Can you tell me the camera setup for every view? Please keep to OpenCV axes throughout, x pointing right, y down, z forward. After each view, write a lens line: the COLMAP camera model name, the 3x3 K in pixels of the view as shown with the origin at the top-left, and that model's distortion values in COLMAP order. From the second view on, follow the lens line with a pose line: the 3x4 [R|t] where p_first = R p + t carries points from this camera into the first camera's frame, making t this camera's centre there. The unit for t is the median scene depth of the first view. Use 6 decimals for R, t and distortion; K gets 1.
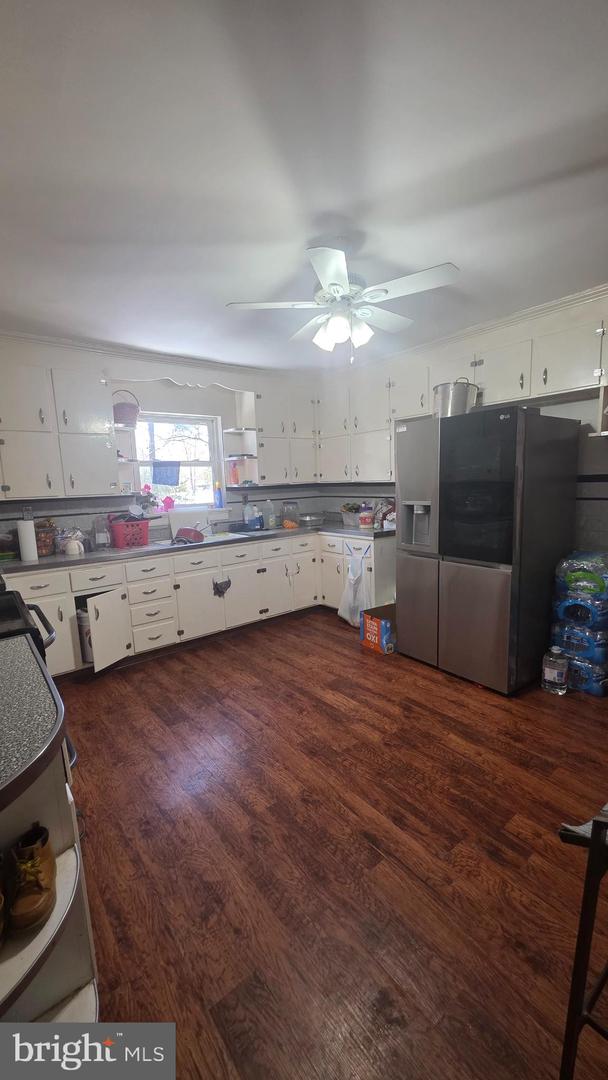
lens RADIAL K [[429.2, 0, 300.7], [0, 429.2, 544.3], [0, 0, 1]] dist [-0.002620, 0.000052]
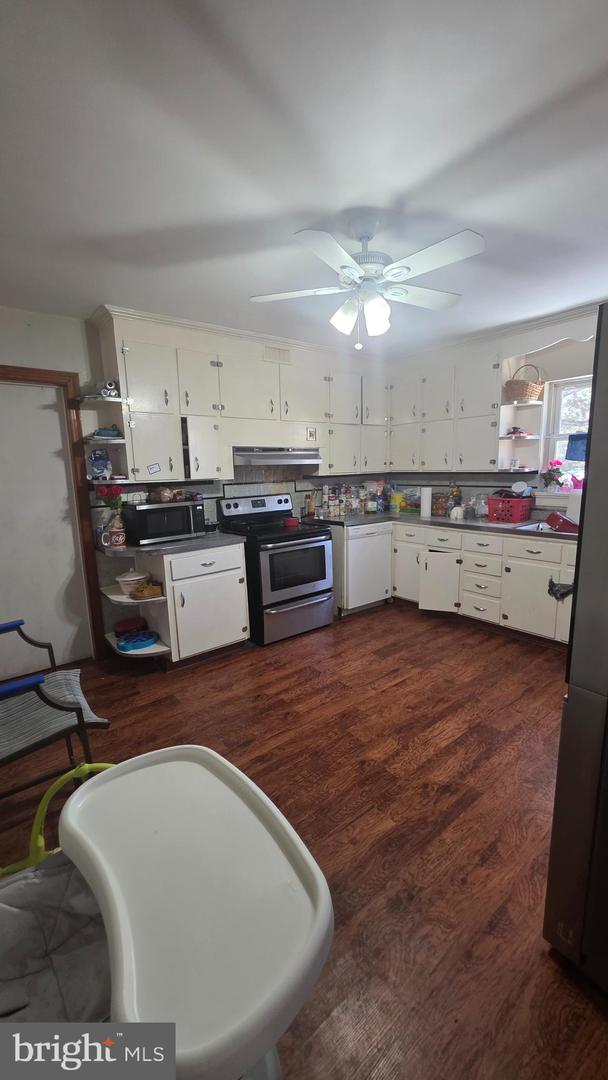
lens RADIAL K [[429.2, 0, 300.8], [0, 429.2, 541.2], [0, 0, 1]] dist [-0.002620, 0.000052]
pose [[0.003013, 0.207442, -0.978243, 0.833750], [-0.120964, 0.971139, 0.205564, -0.136677], [0.992652, 0.117713, 0.028019, 0.656720]]
